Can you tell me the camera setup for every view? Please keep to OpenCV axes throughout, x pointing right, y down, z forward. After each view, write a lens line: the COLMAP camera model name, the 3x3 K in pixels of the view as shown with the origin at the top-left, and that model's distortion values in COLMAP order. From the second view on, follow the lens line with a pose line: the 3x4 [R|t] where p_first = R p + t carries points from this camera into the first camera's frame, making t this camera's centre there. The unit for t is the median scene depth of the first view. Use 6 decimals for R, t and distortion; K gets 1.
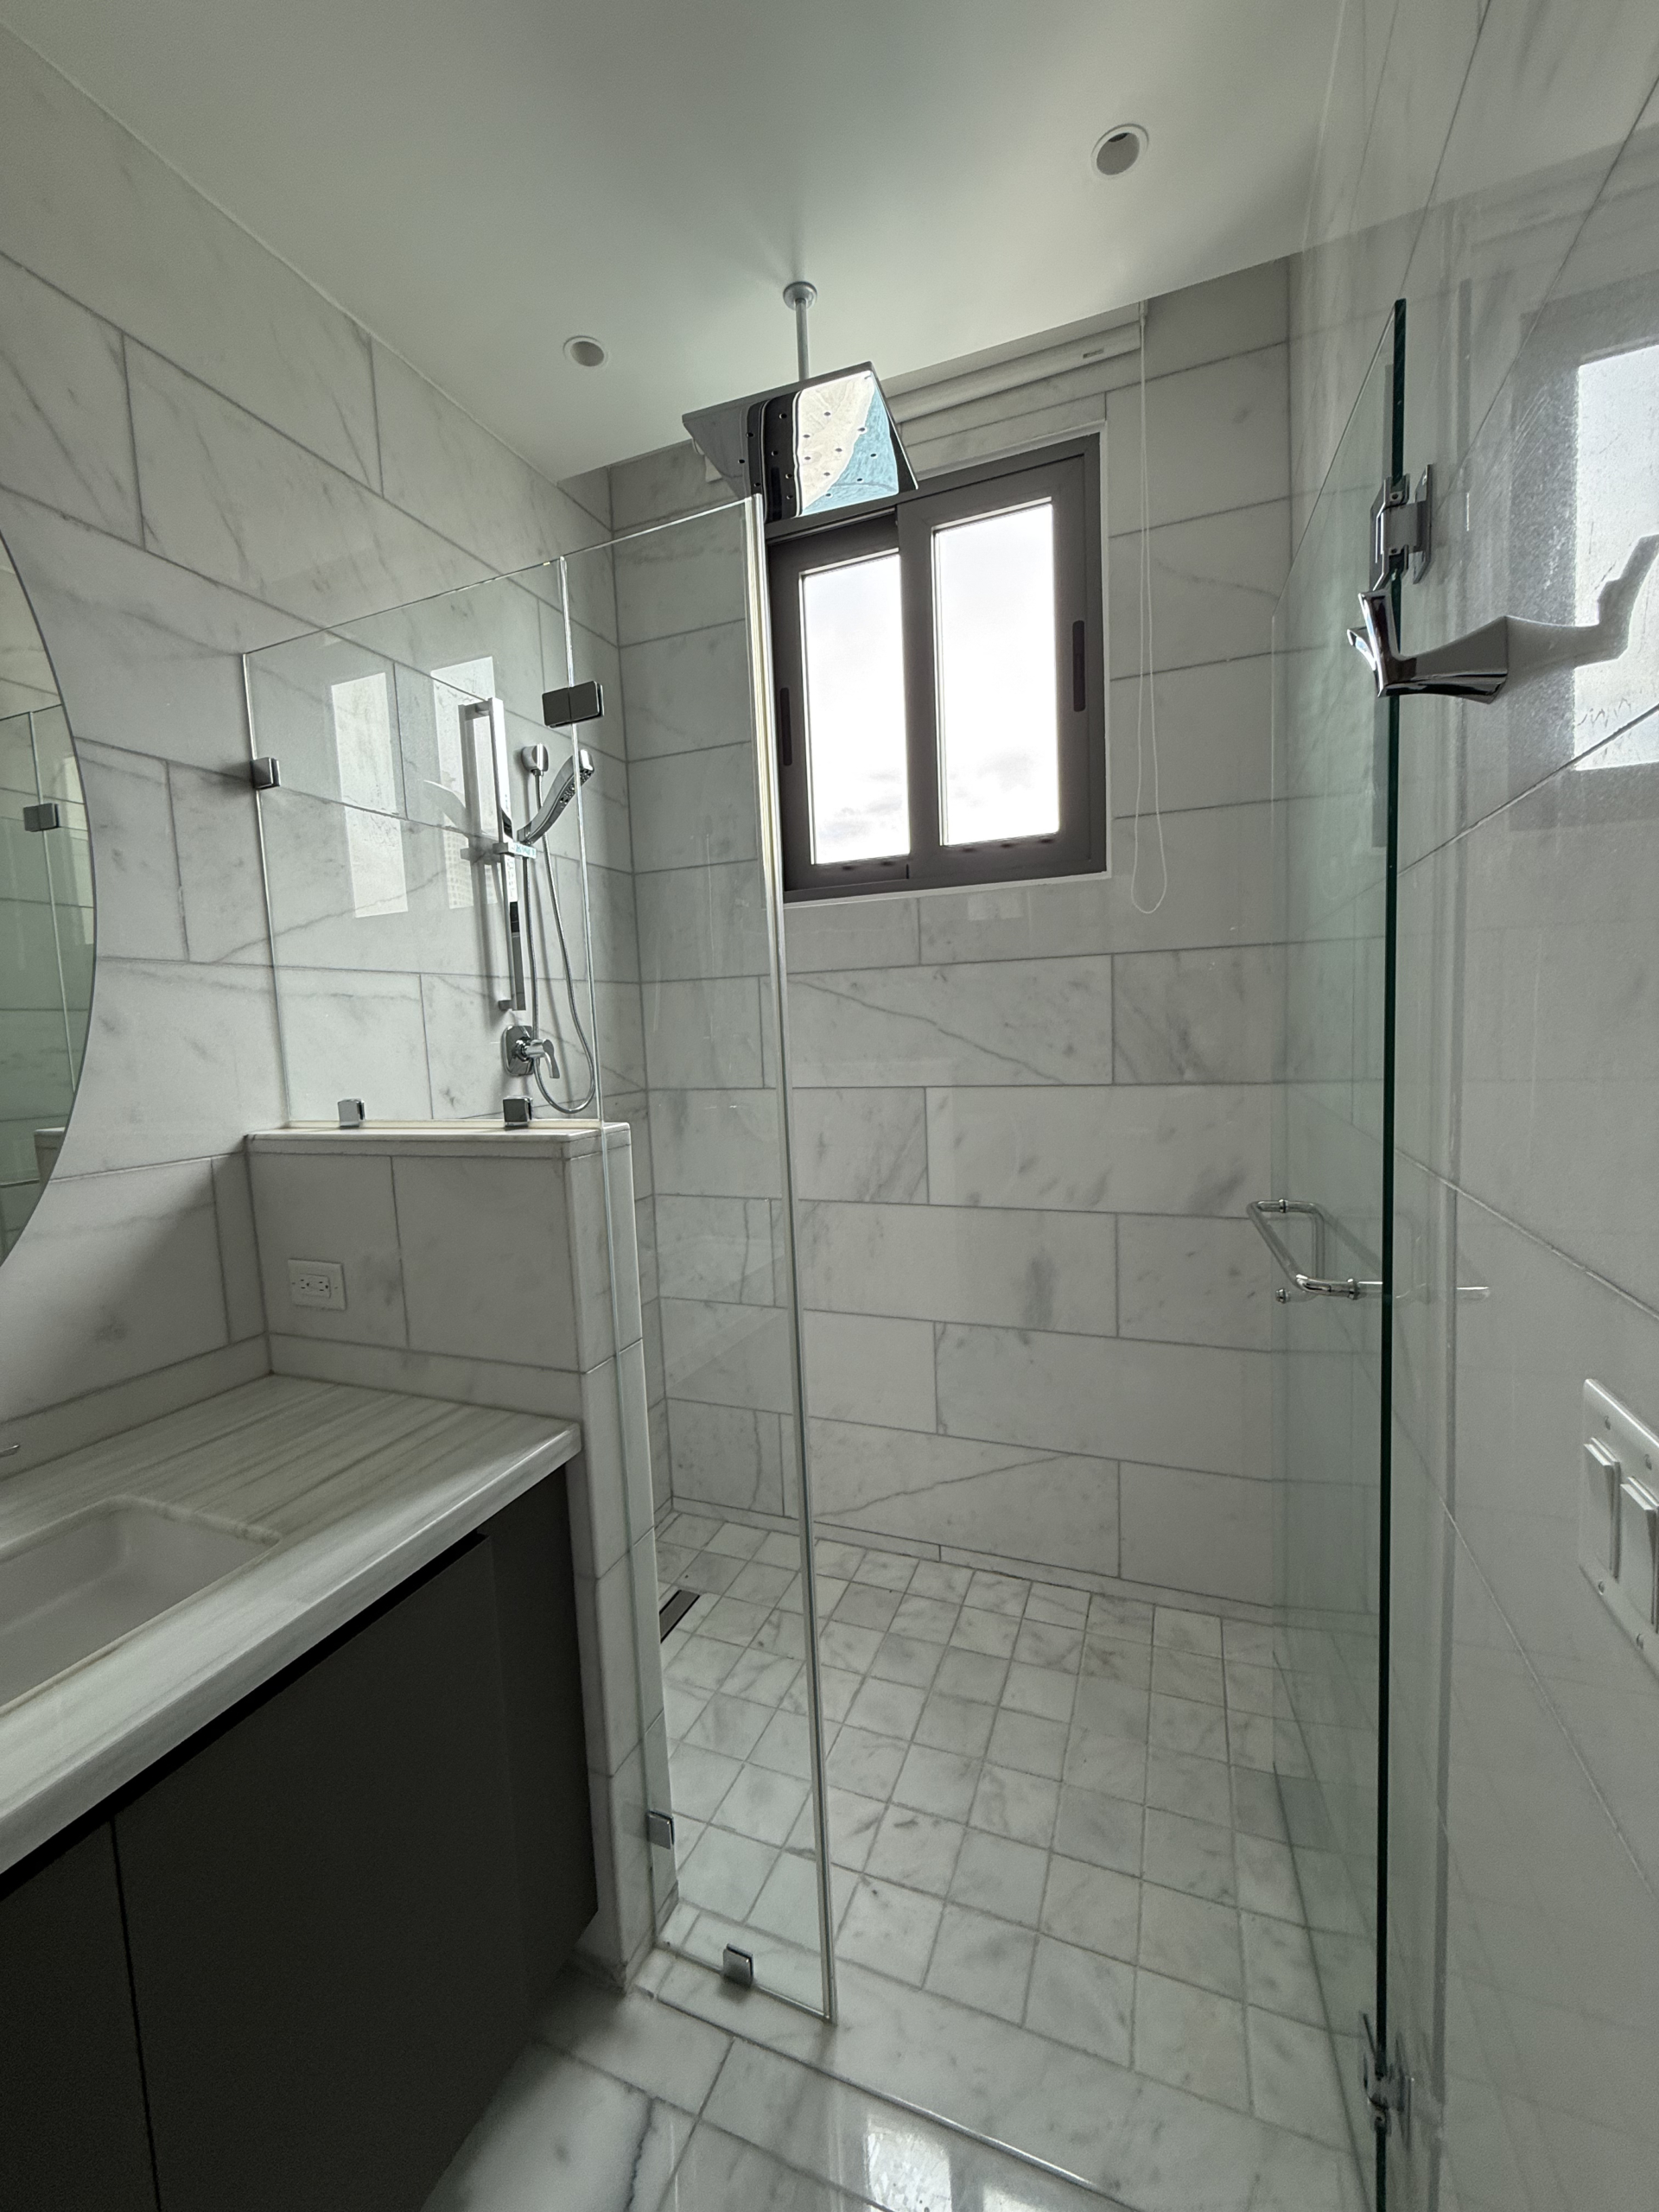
lens RADIAL K [[885.6, 0, 824.7], [0, 885.6, 1103.1], [0, 0, 1]] dist [-0.001120, 0.000523]
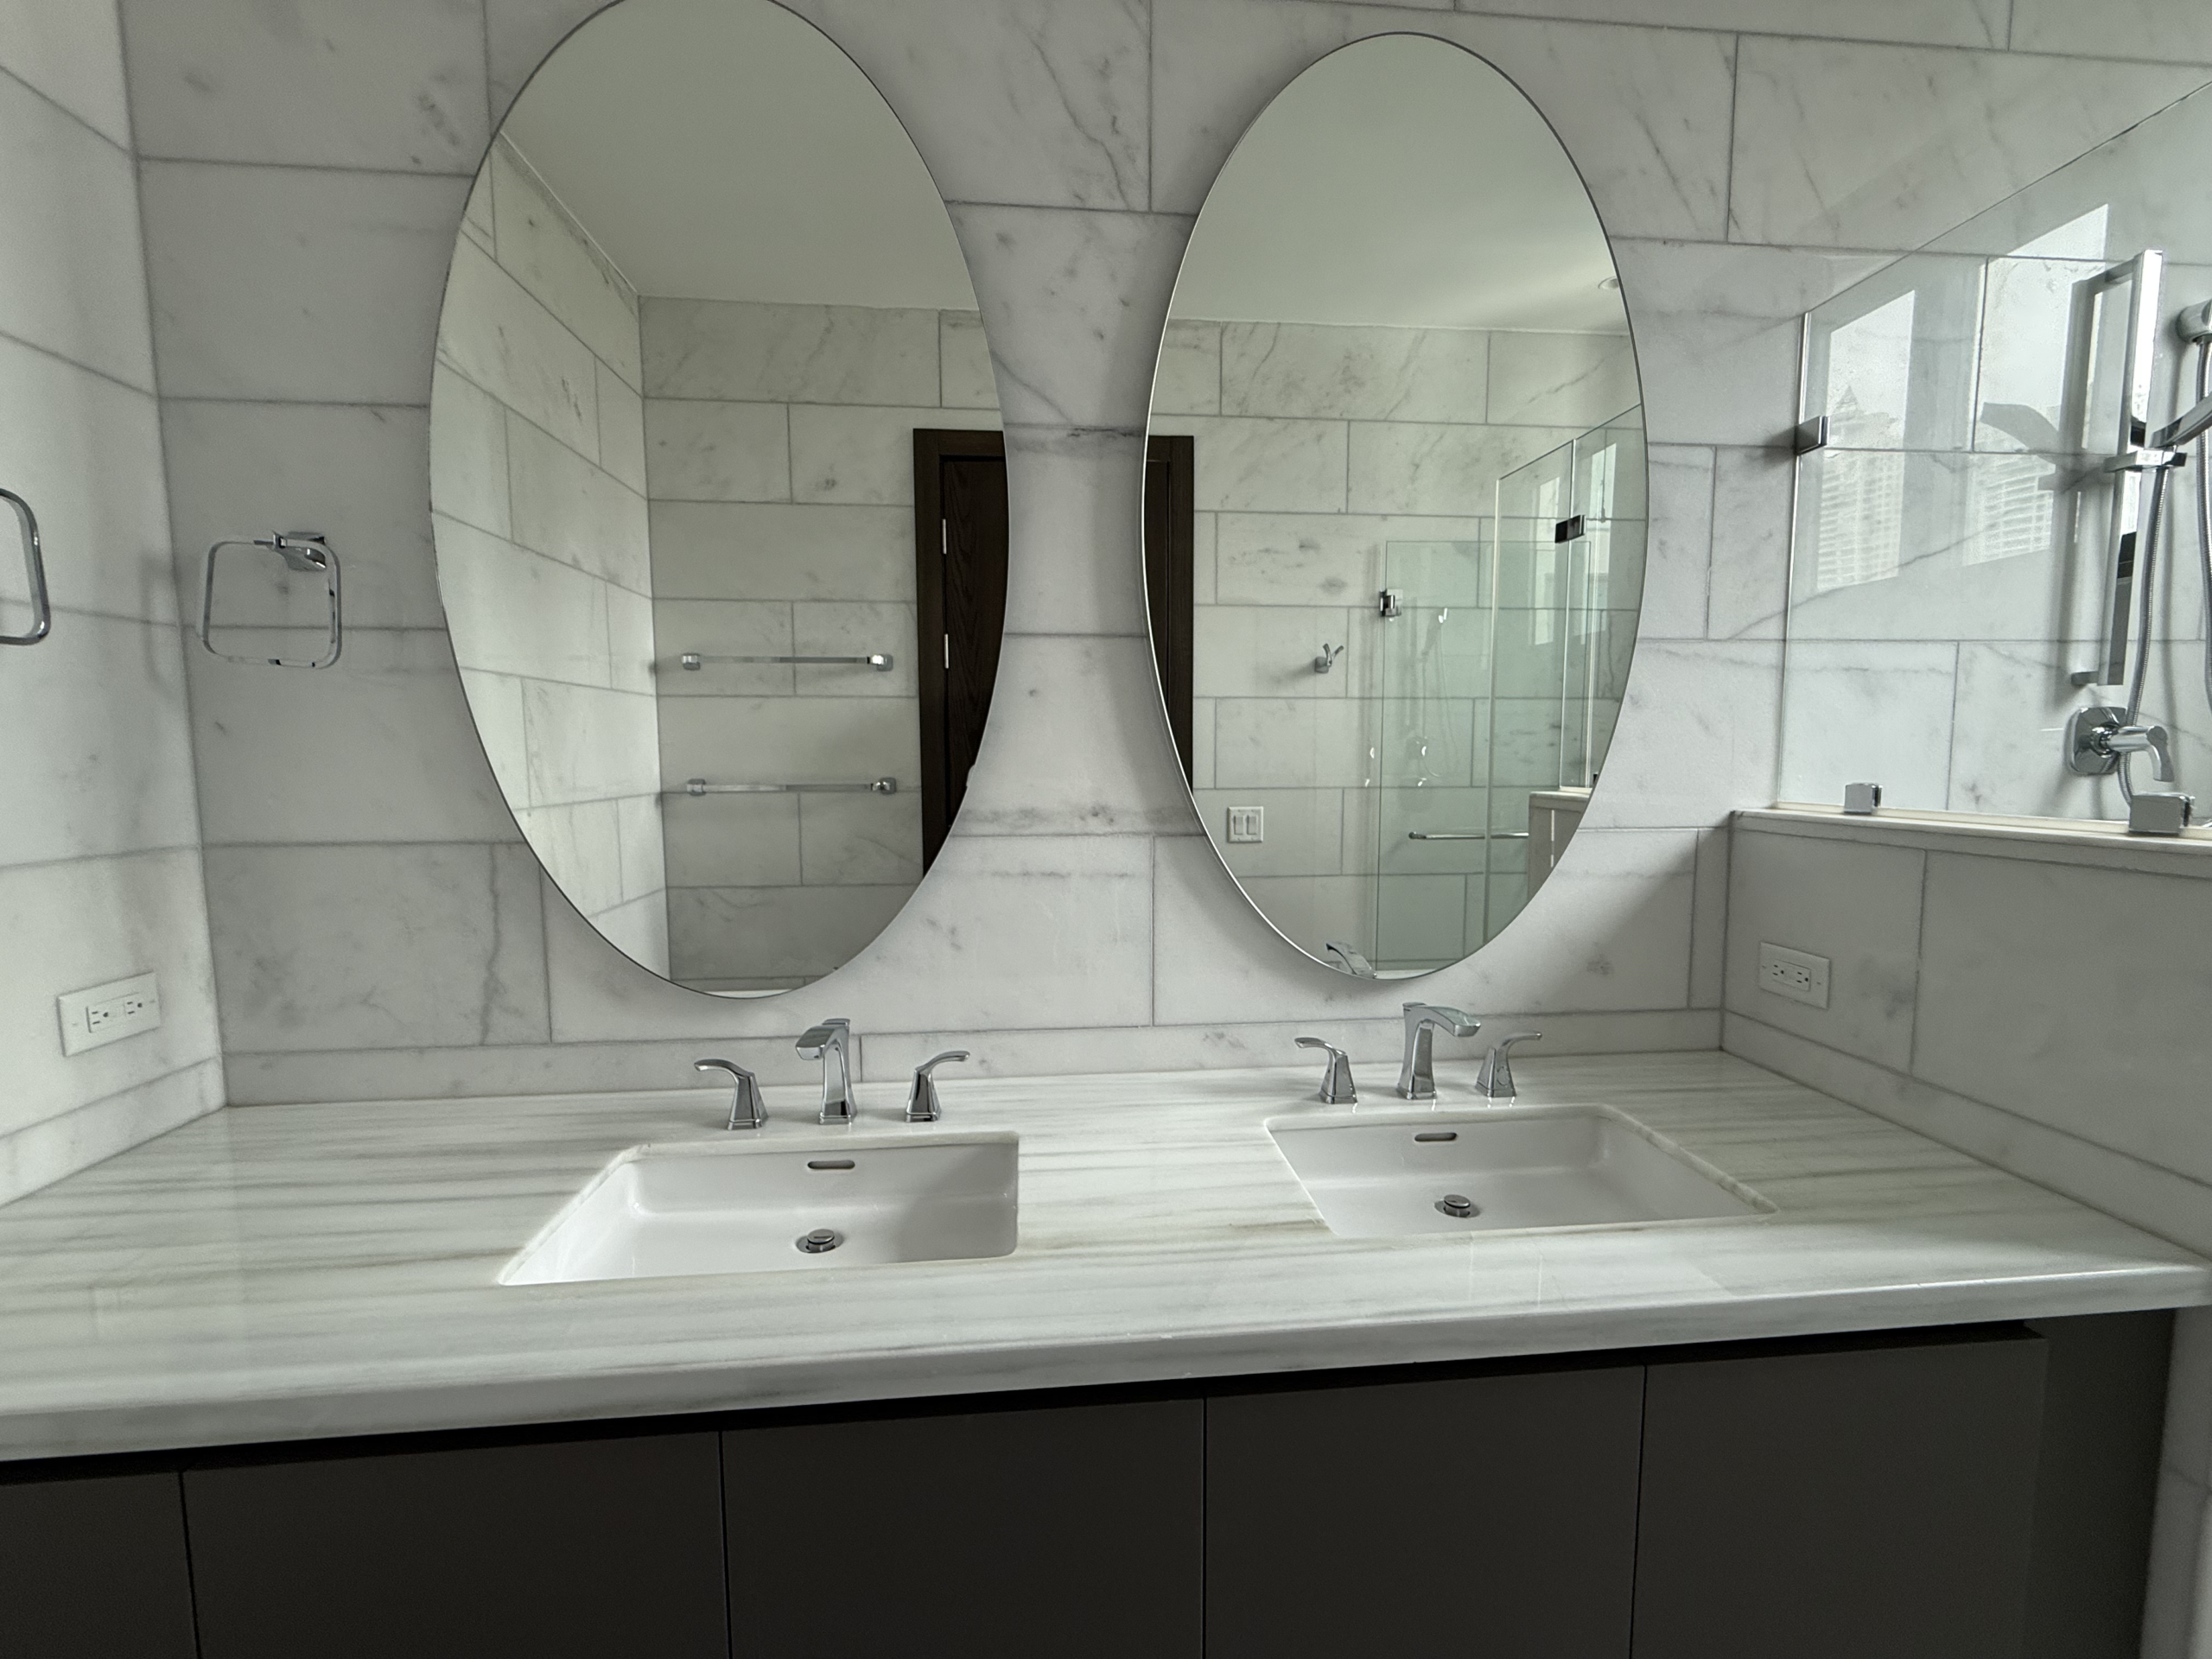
lens RADIAL K [[885.6, 0, 1105.0], [0, 885.6, 830.1], [0, 0, 1]] dist [-0.001120, 0.000523]
pose [[0.458810, 0.118718, -0.880568, -0.094419], [-0.089928, 0.992149, 0.086906, 0.035136], [0.883972, 0.039314, 0.465884, -0.100075]]
